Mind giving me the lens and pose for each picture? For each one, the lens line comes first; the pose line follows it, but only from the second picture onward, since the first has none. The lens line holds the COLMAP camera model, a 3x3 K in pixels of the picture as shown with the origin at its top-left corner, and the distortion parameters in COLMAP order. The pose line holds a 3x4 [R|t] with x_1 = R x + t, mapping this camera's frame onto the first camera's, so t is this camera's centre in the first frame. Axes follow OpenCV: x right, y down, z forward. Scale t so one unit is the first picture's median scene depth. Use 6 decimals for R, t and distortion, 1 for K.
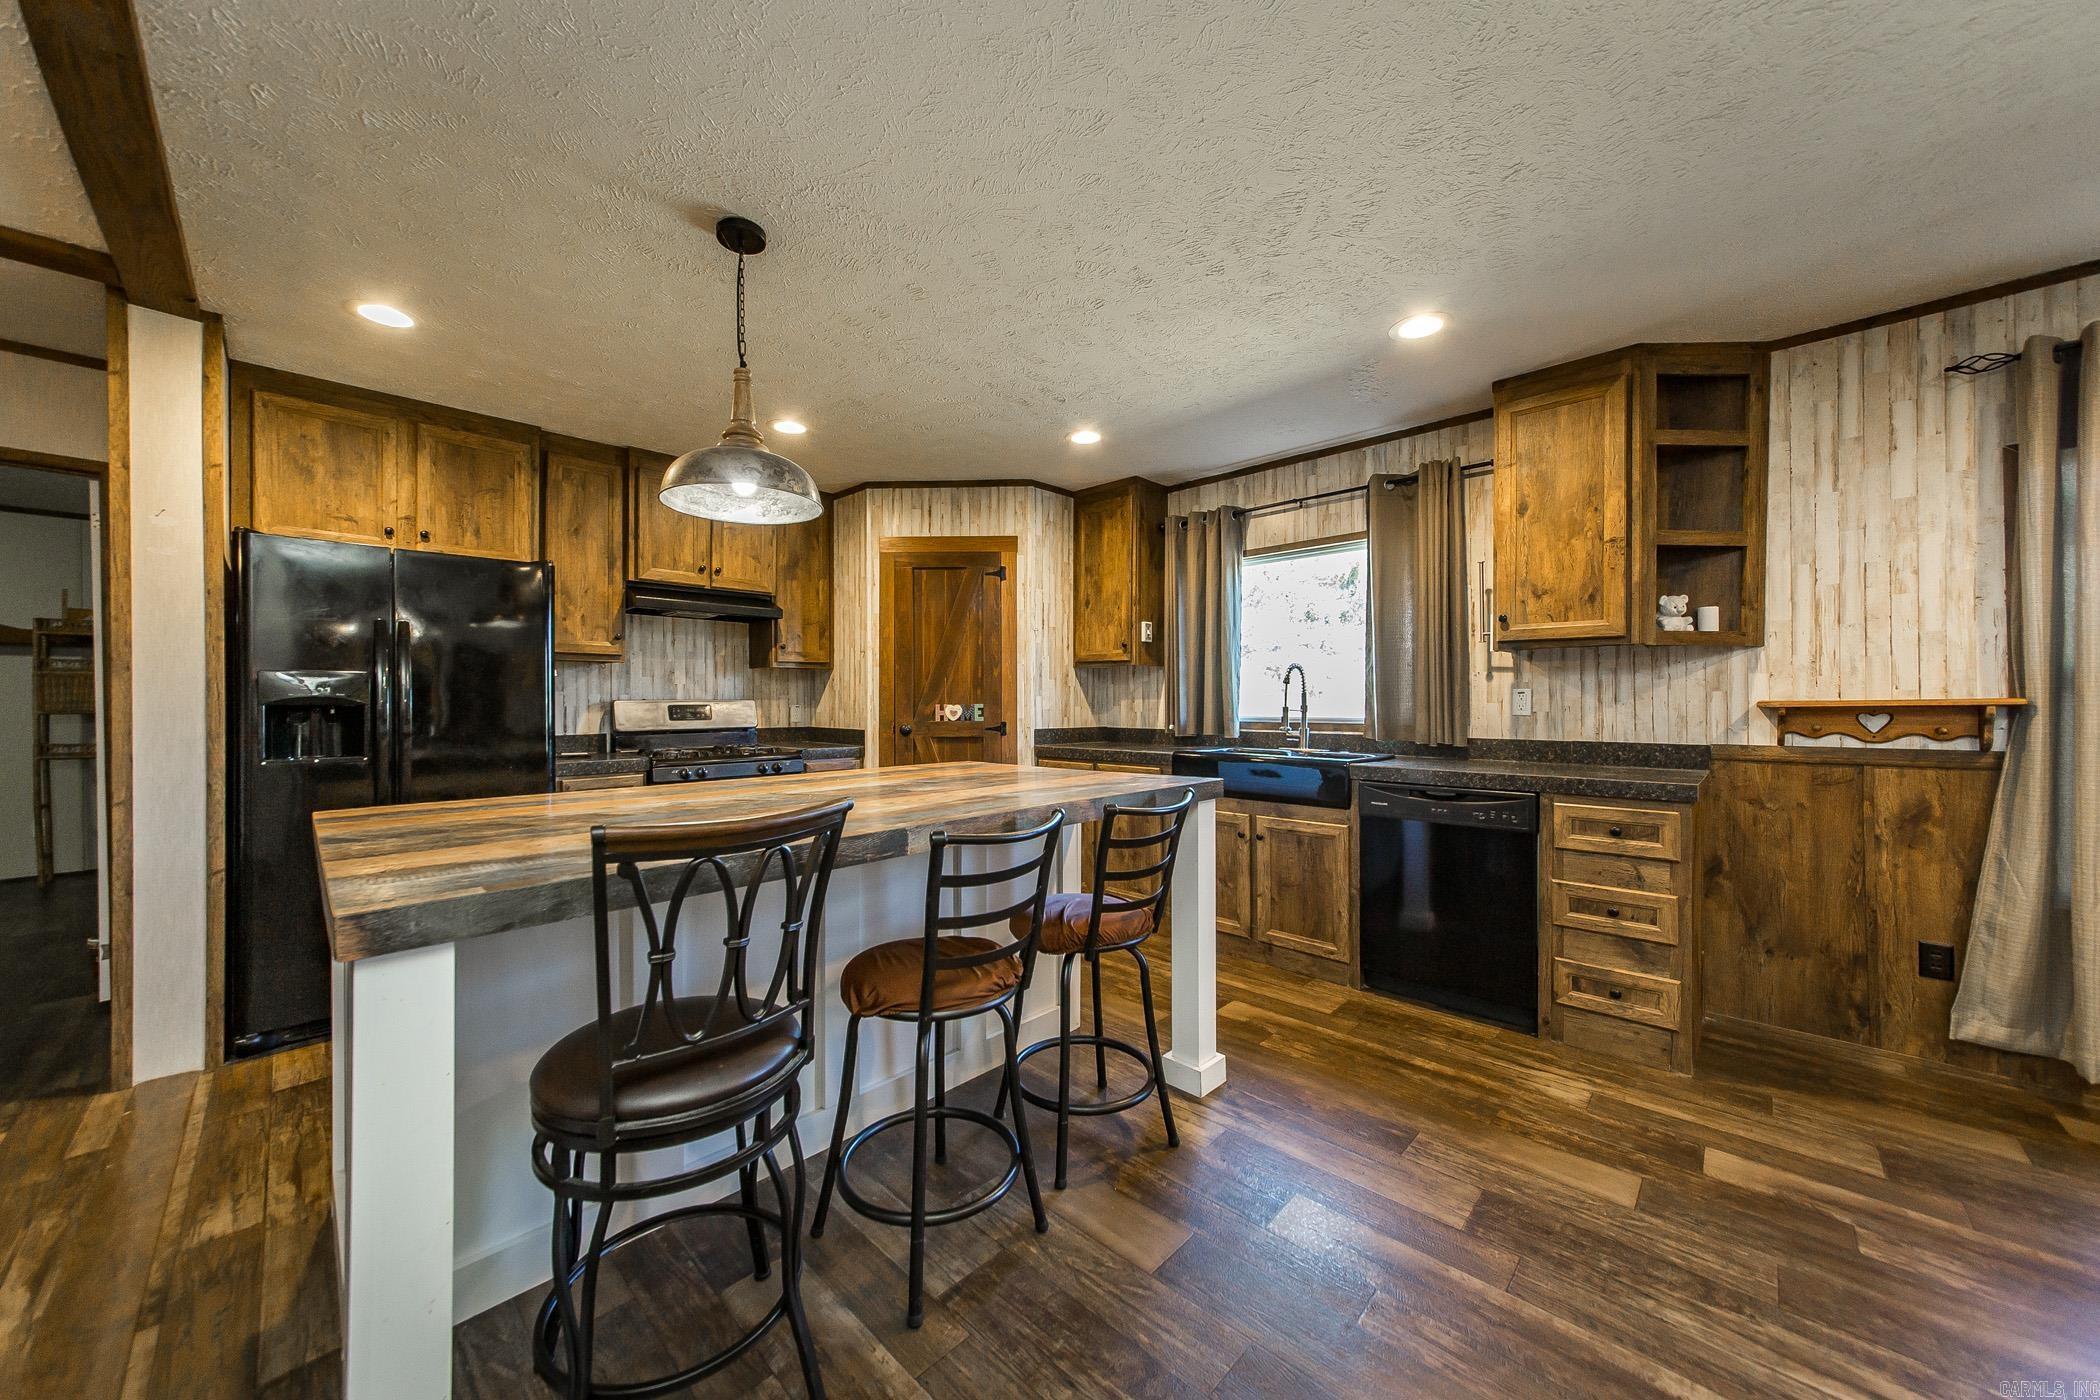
lens RADIAL K [[730.8, 0, 1039.4], [0, 730.8, 700.1], [0, 0, 1]] dist [-0.016722, 0.007375]
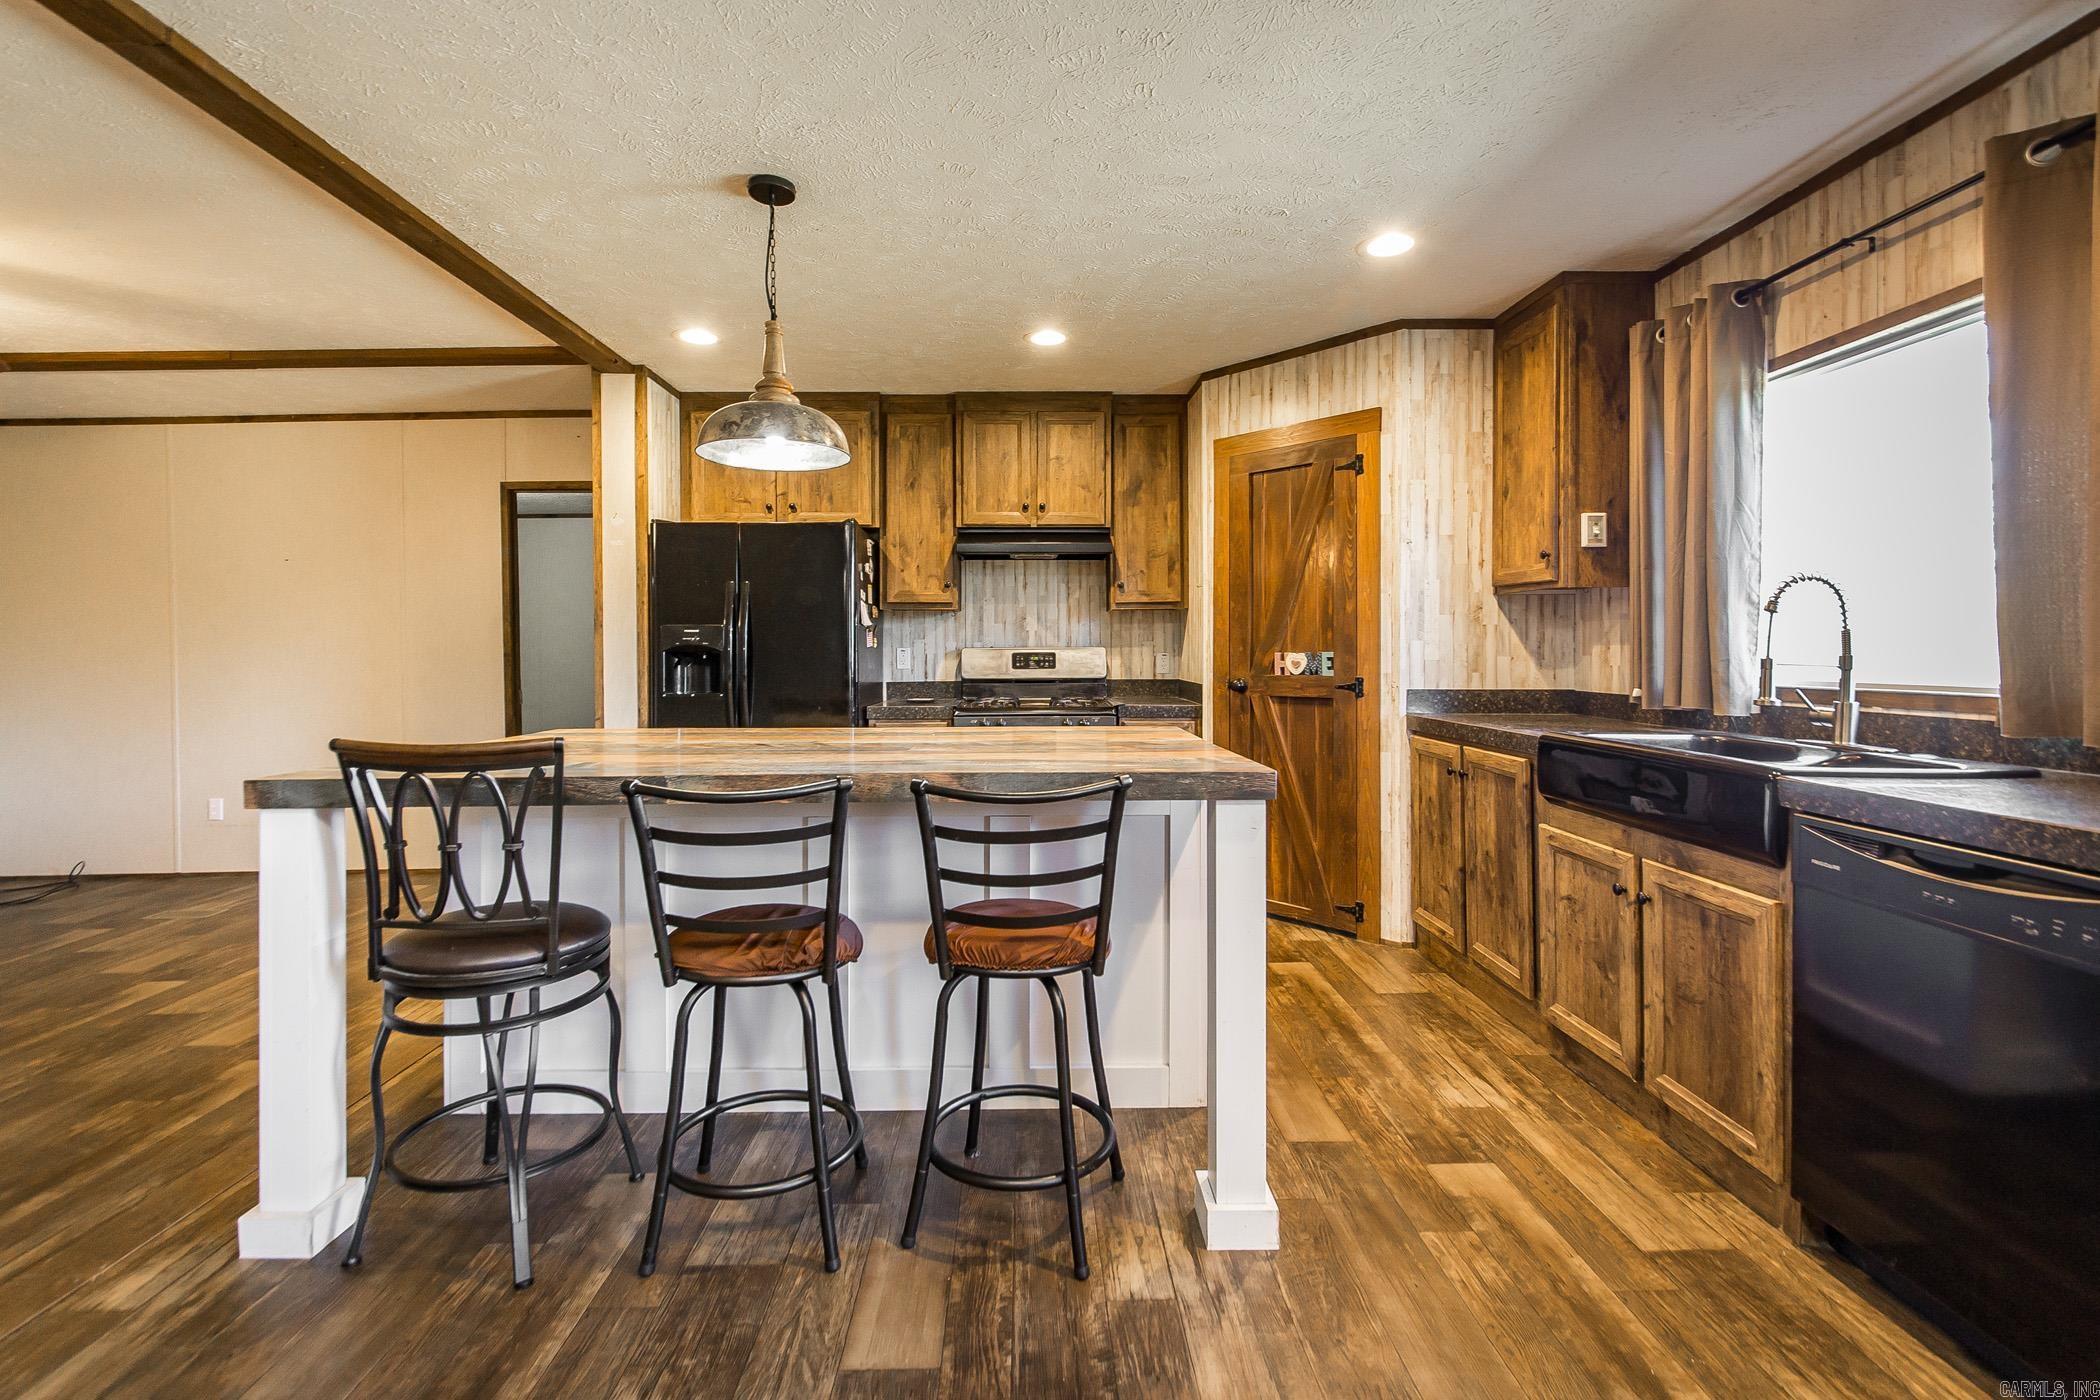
lens RADIAL K [[932.7, 0, 1041.4], [0, 932.7, 657.7], [0, 0, 1]] dist [-0.003410, -0.000940]
pose [[0.712634, 0.005543, -0.701515, 0.561254], [0.002958, 0.999936, 0.010907, 0.000081], [0.701530, -0.009848, 0.712572, 0.234377]]
